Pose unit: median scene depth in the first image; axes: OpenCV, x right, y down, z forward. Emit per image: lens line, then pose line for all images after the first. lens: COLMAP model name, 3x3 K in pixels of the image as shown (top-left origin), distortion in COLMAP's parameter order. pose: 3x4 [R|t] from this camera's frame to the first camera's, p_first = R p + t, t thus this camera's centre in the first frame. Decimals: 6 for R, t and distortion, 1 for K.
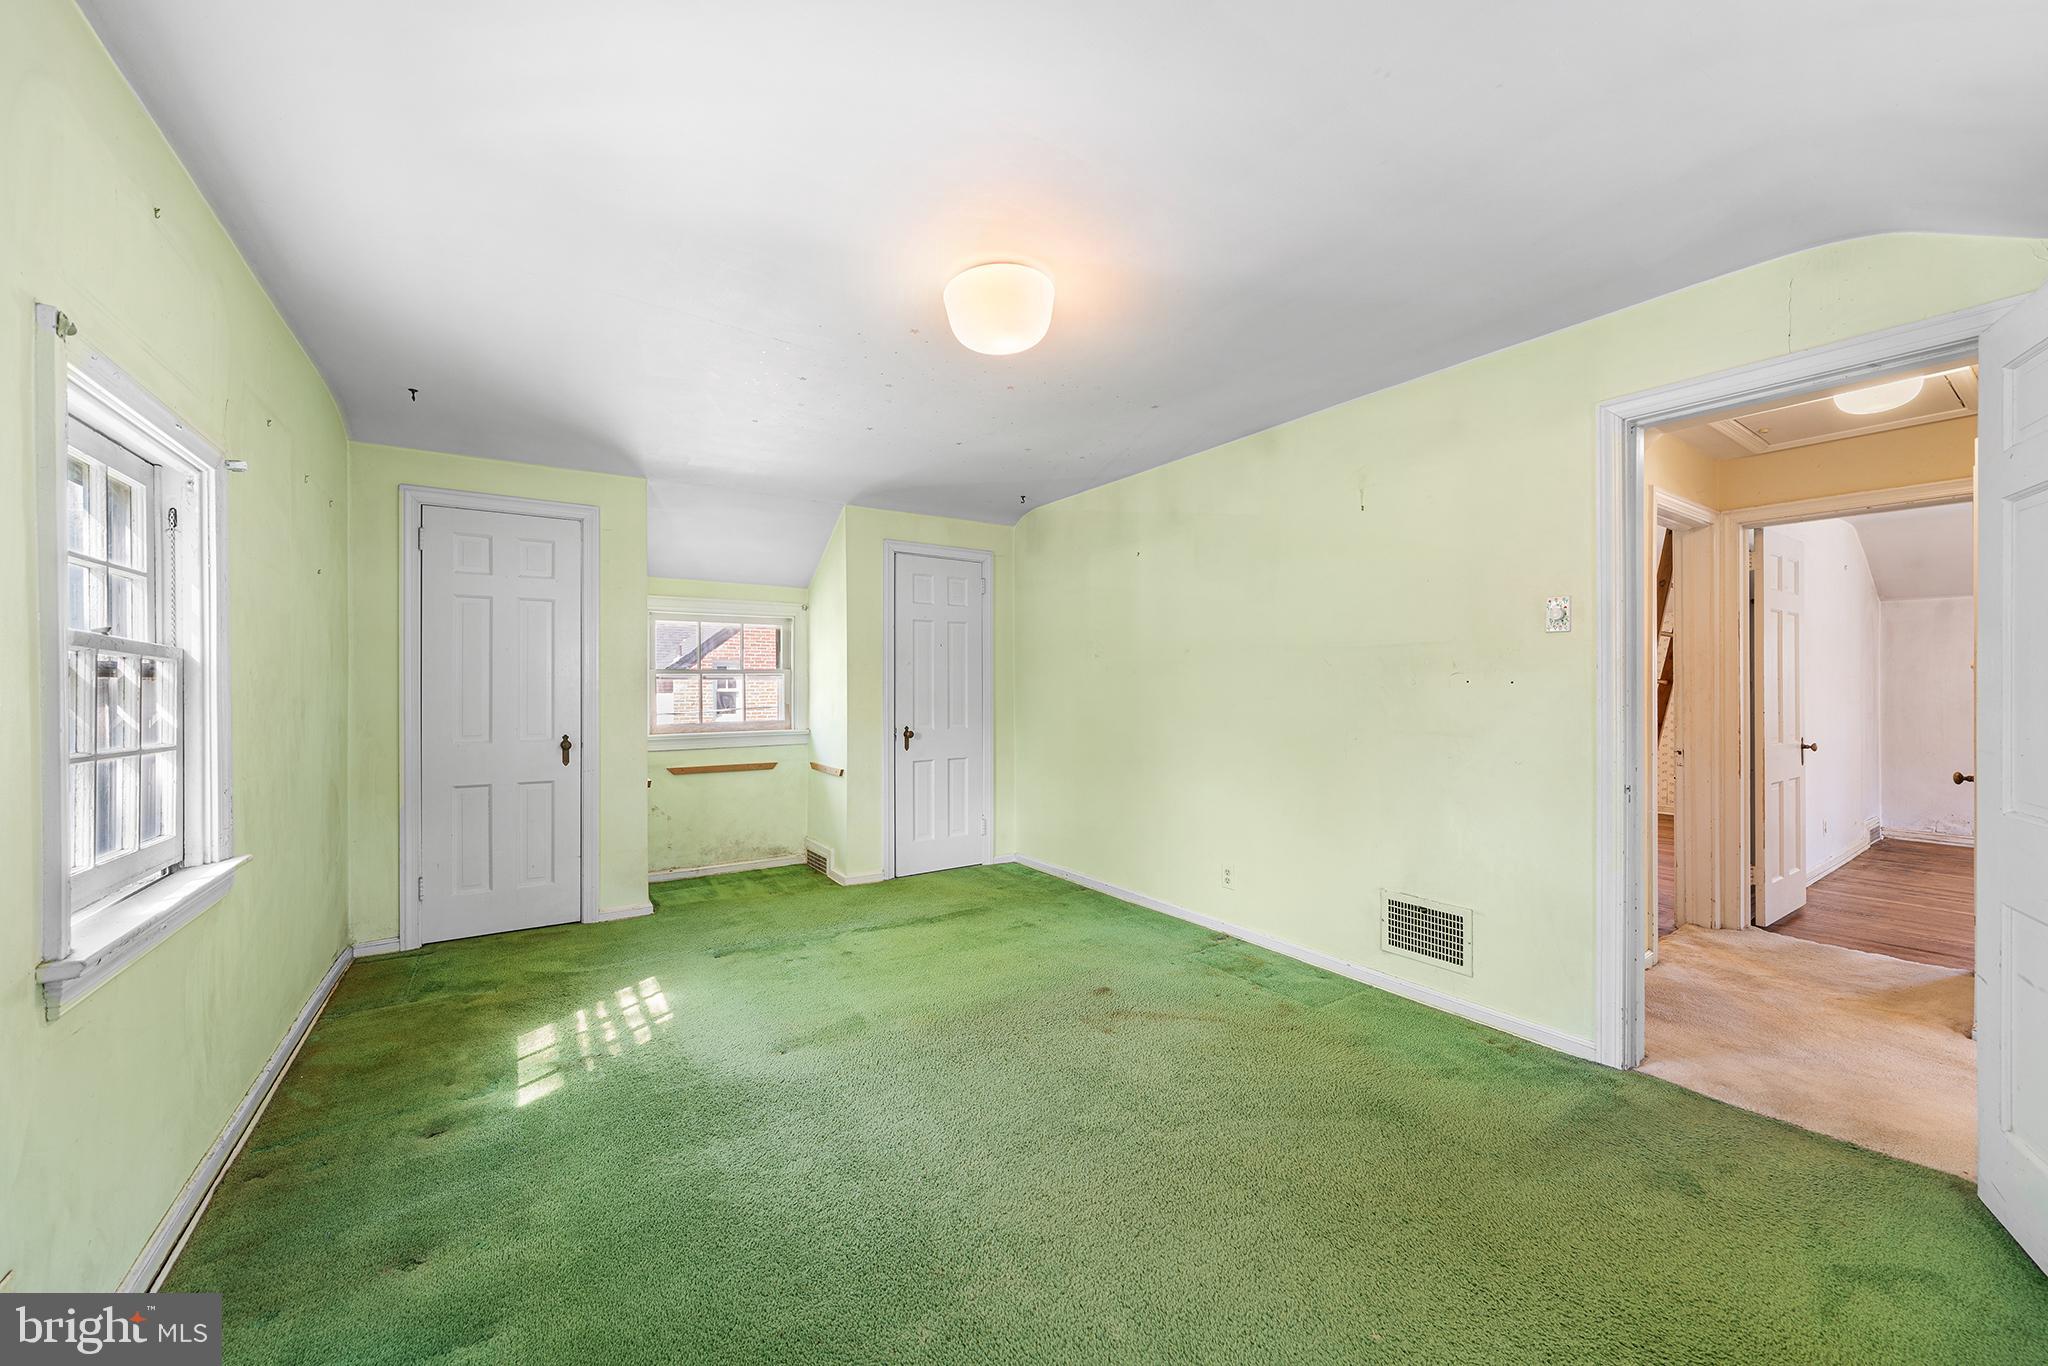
lens RADIAL K [[752.3, 0, 1034.4], [0, 752.3, 685.5], [0, 0, 1]] dist [-0.001351, -0.000004]
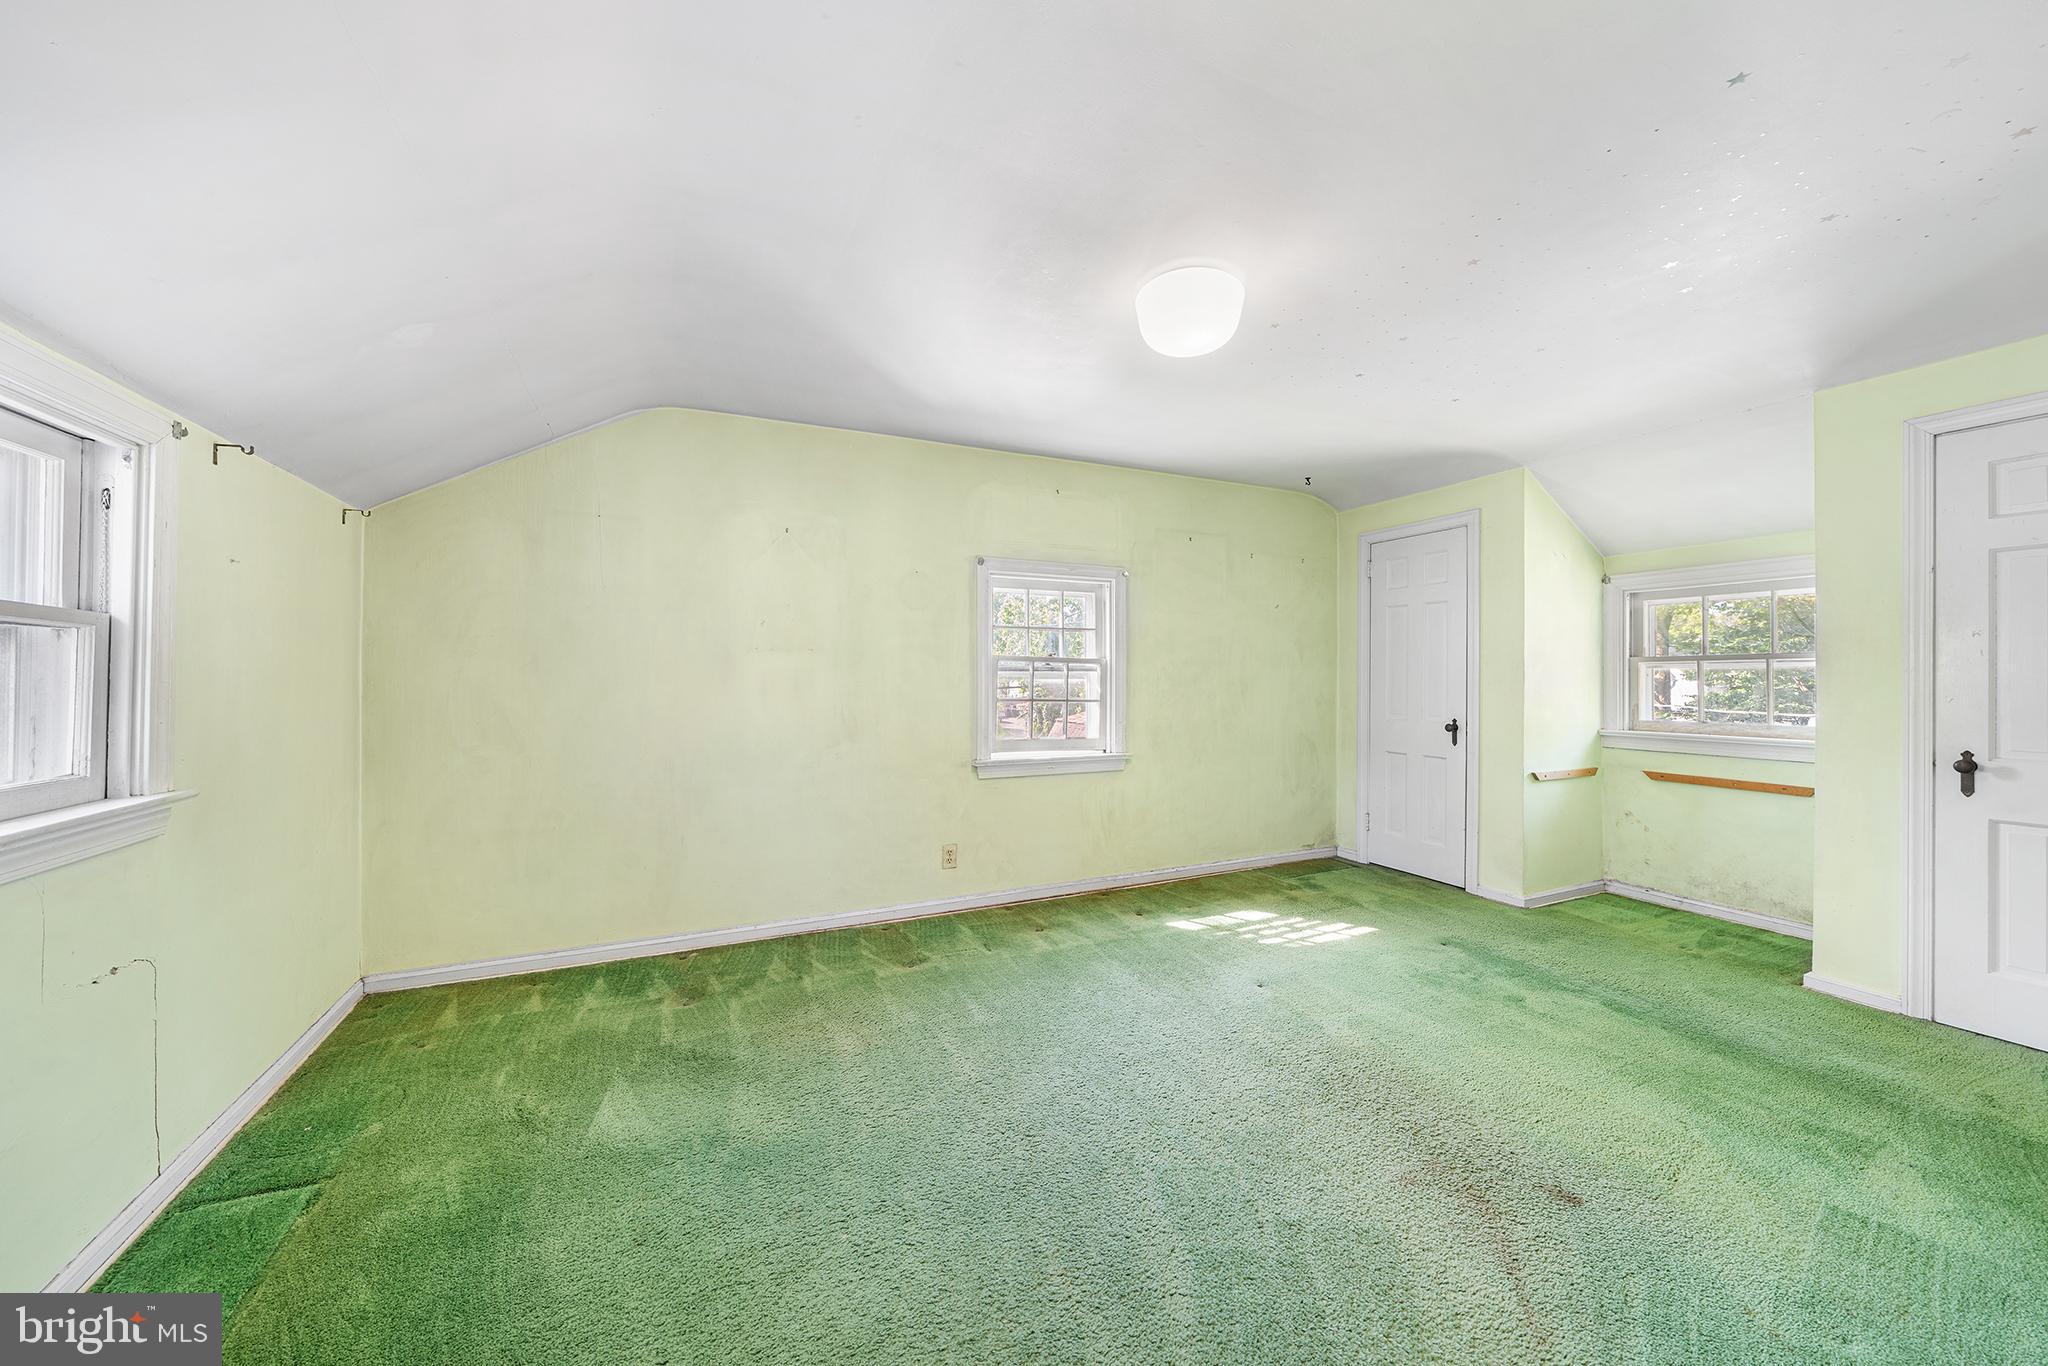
lens RADIAL K [[752.3, 0, 1045.5], [0, 752.3, 671.8], [0, 0, 1]] dist [-0.001351, -0.000004]
pose [[-0.137524, -0.004592, -0.990488, 0.730972], [-0.001380, 0.999989, -0.004445, 0.001146], [0.990497, 0.000756, -0.137529, 0.684898]]
